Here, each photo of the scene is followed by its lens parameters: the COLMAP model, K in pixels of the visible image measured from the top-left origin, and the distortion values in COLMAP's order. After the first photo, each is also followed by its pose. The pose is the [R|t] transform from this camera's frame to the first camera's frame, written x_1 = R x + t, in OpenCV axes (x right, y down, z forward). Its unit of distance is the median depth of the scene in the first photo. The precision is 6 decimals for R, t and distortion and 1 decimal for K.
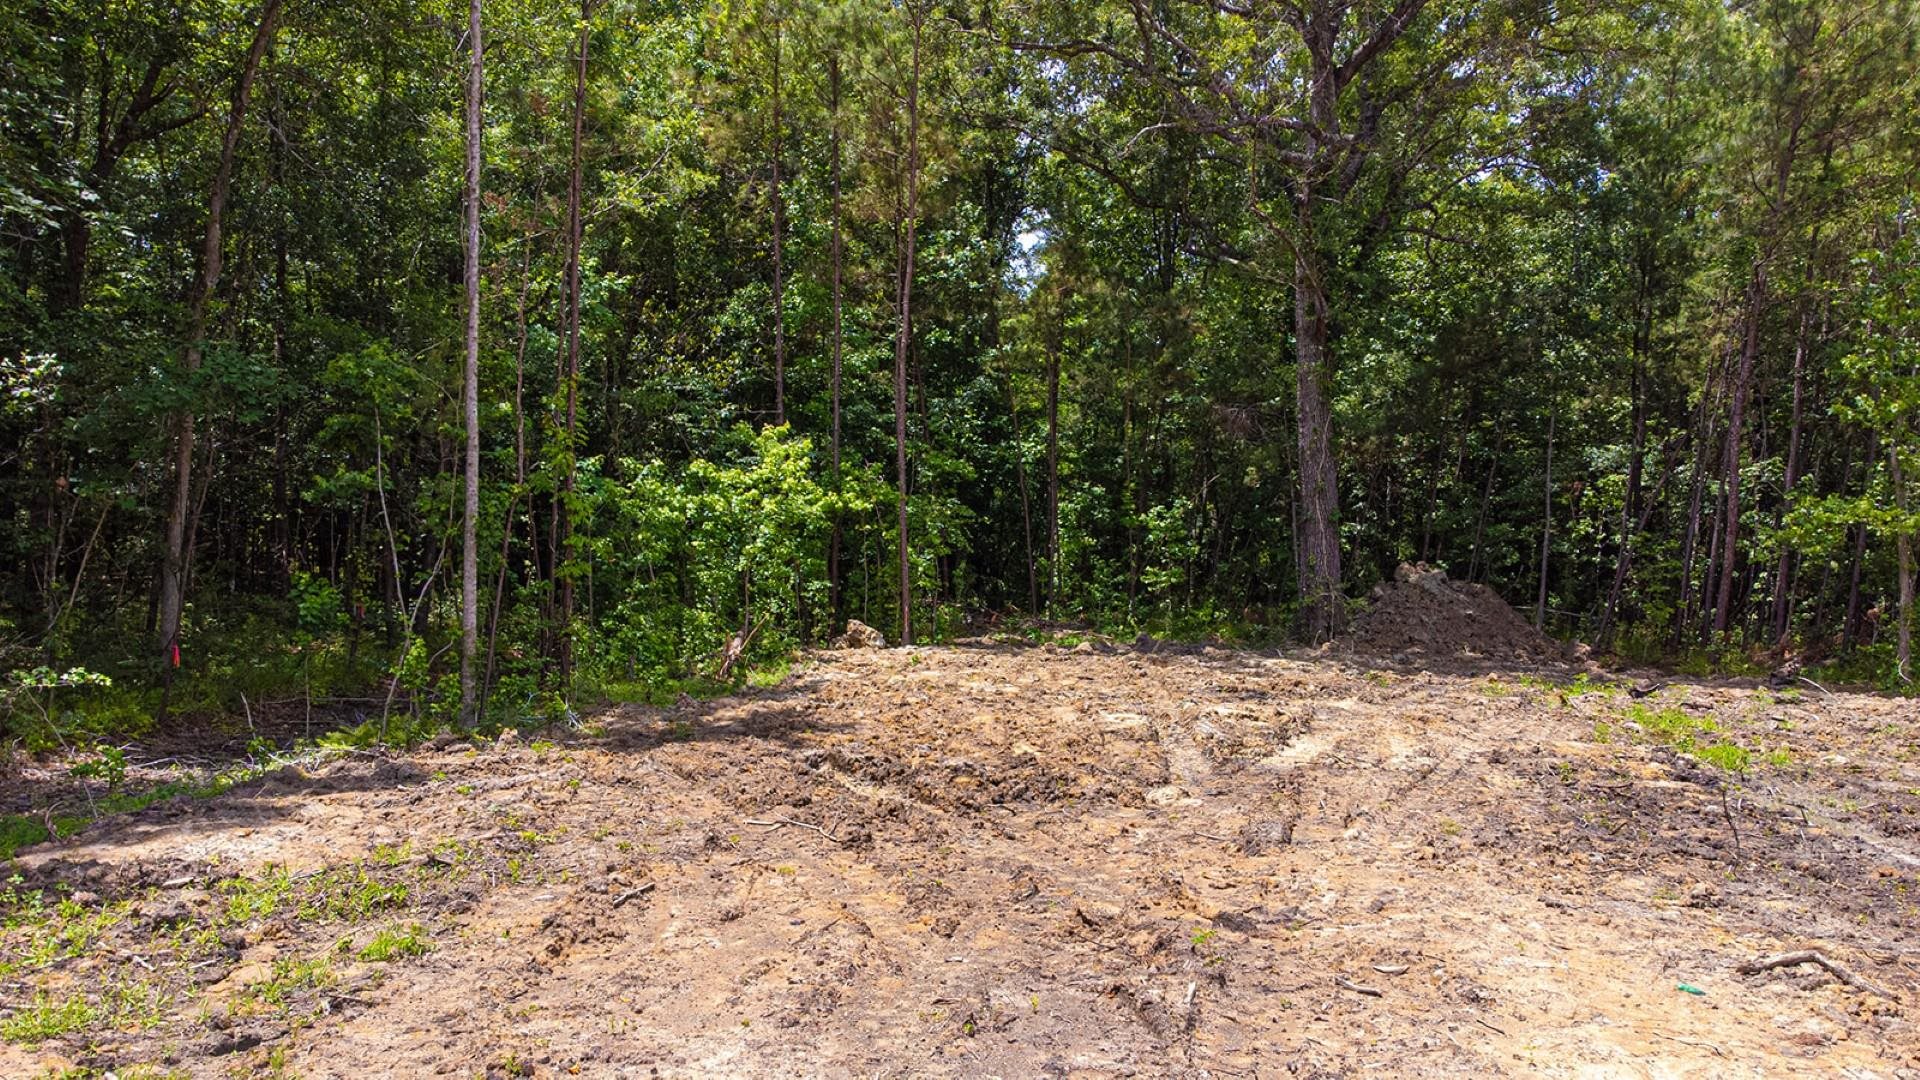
lens RADIAL K [[1403.2, 0, 960.0], [0, 1403.2, 540.0], [0, 0, 1]] dist [0.029218, -0.001404]
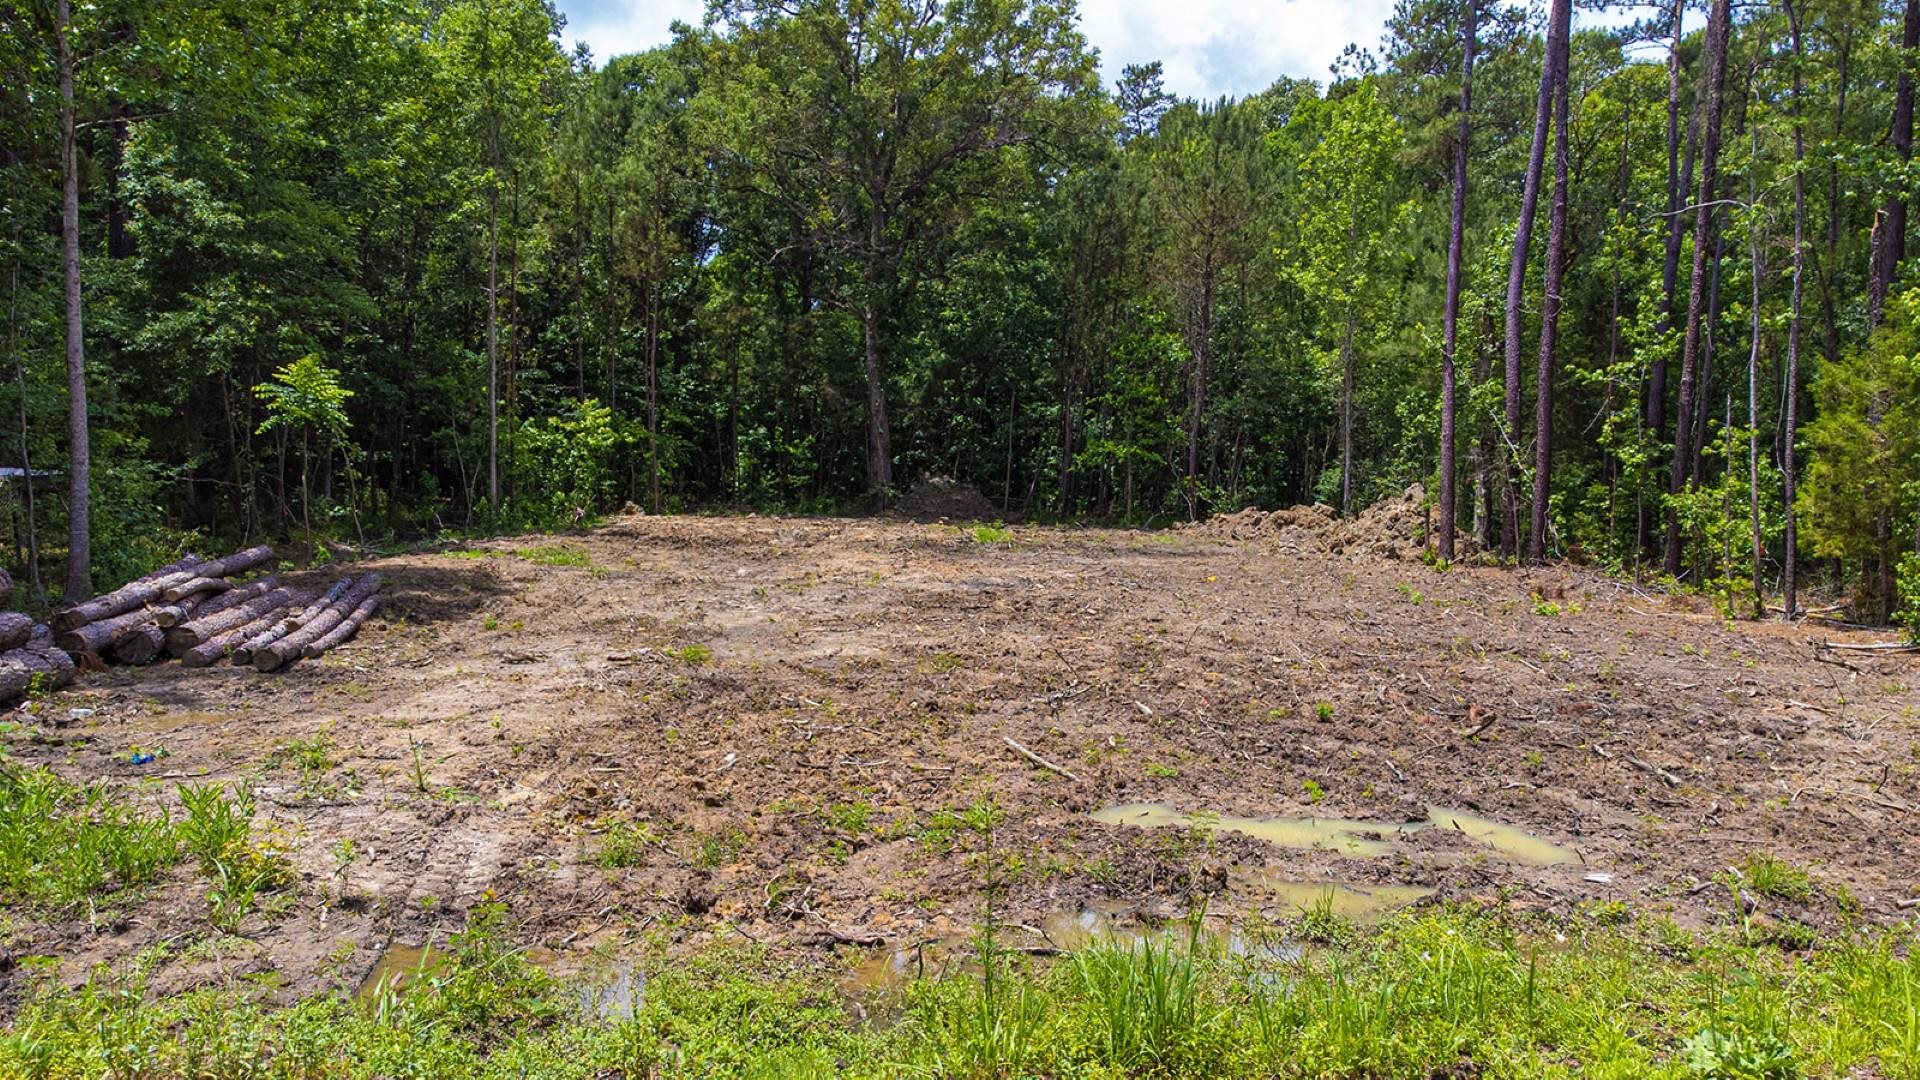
lens RADIAL K [[1403.2, 0, 960.0], [0, 1403.2, 540.0], [0, 0, 1]] dist [0.029218, -0.001404]
pose [[0.974600, -0.011149, 0.223675, -0.064037], [-0.001637, 0.998379, 0.056895, 0.001023], [-0.223947, -0.055816, 0.973002, -0.937102]]
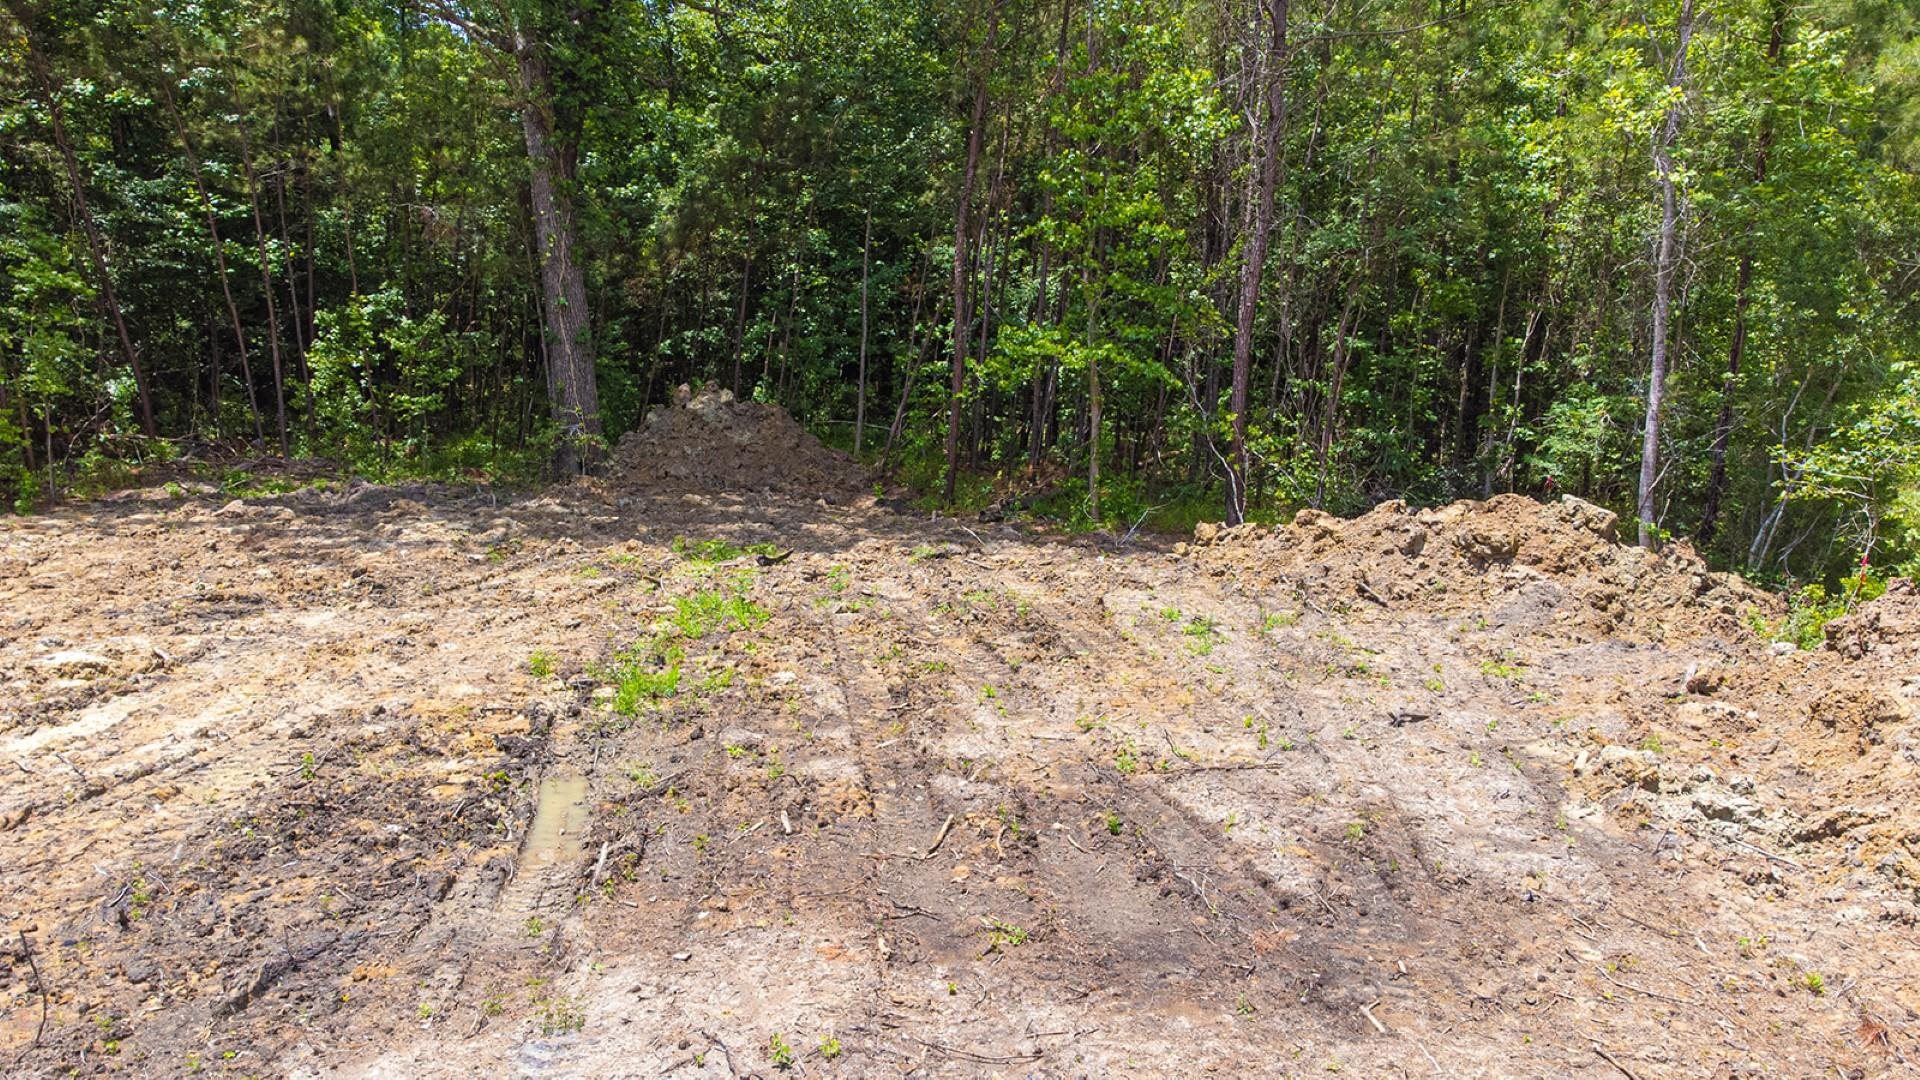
lens RADIAL K [[1406.3, 0, 963.4], [0, 1406.3, 544.4], [0, 0, 1]] dist [0.001556, 0.077408]
pose [[0.967159, -0.050316, 0.249144, 0.303175], [0.005688, 0.984249, 0.176695, -0.047831], [-0.254110, -0.169475, 0.952211, 0.090069]]
